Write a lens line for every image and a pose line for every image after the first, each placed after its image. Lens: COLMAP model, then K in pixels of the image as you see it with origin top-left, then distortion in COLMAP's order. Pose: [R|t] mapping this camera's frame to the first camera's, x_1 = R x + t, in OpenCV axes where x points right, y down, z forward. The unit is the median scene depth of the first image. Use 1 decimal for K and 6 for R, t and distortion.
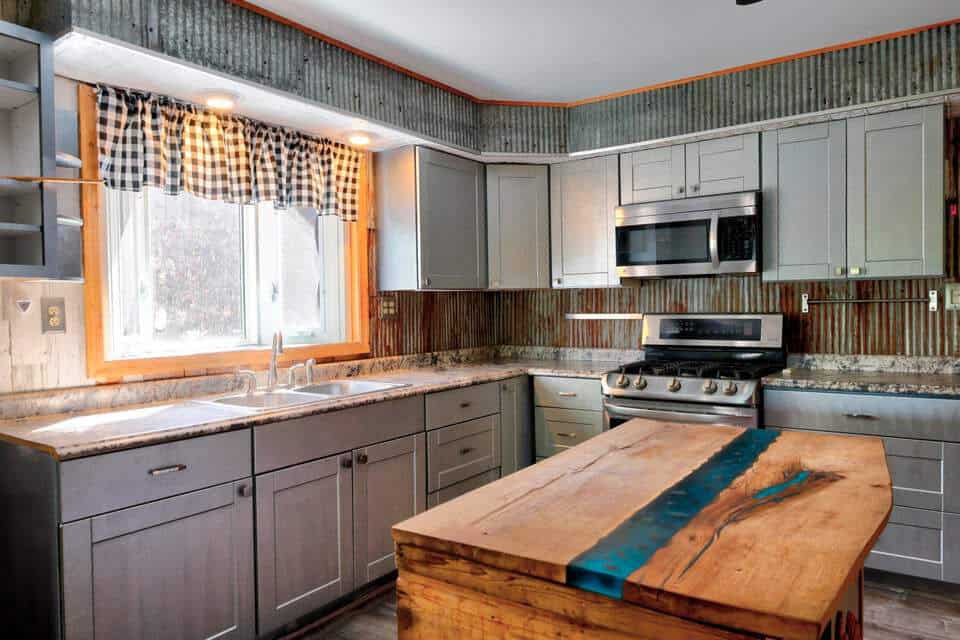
lens RADIAL K [[661.3, 0, 480.4], [0, 661.3, 317.7], [0, 0, 1]] dist [-0.005444, -0.005635]
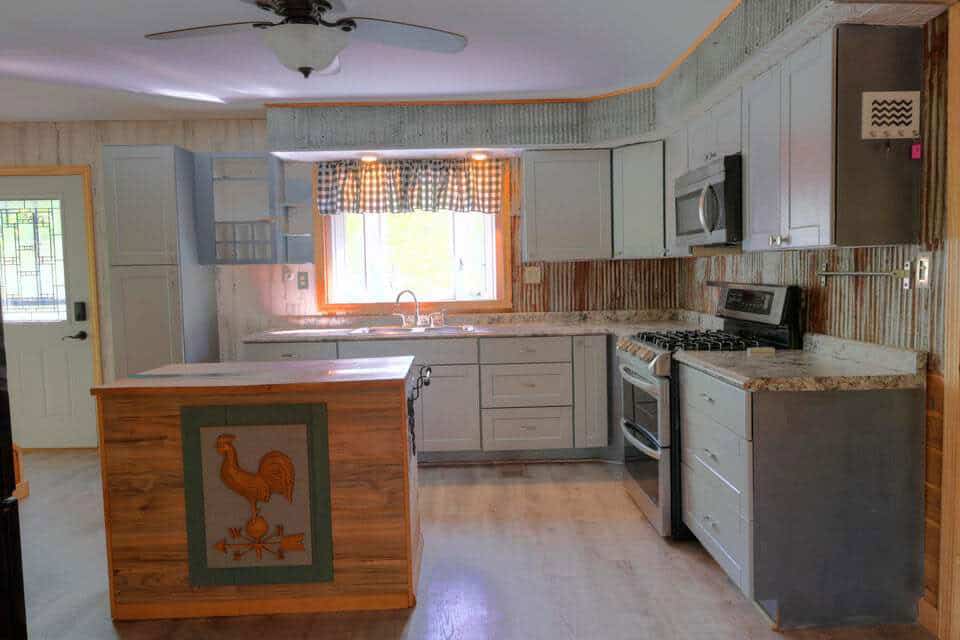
lens RADIAL K [[661.3, 0, 480.9], [0, 661.3, 319.8], [0, 0, 1]] dist [-0.005444, -0.005635]
pose [[0.588781, 0.063693, -0.805779, 1.022352], [-0.003573, 0.997086, 0.076204, -0.030737], [0.808284, -0.041988, 0.587293, 0.168671]]
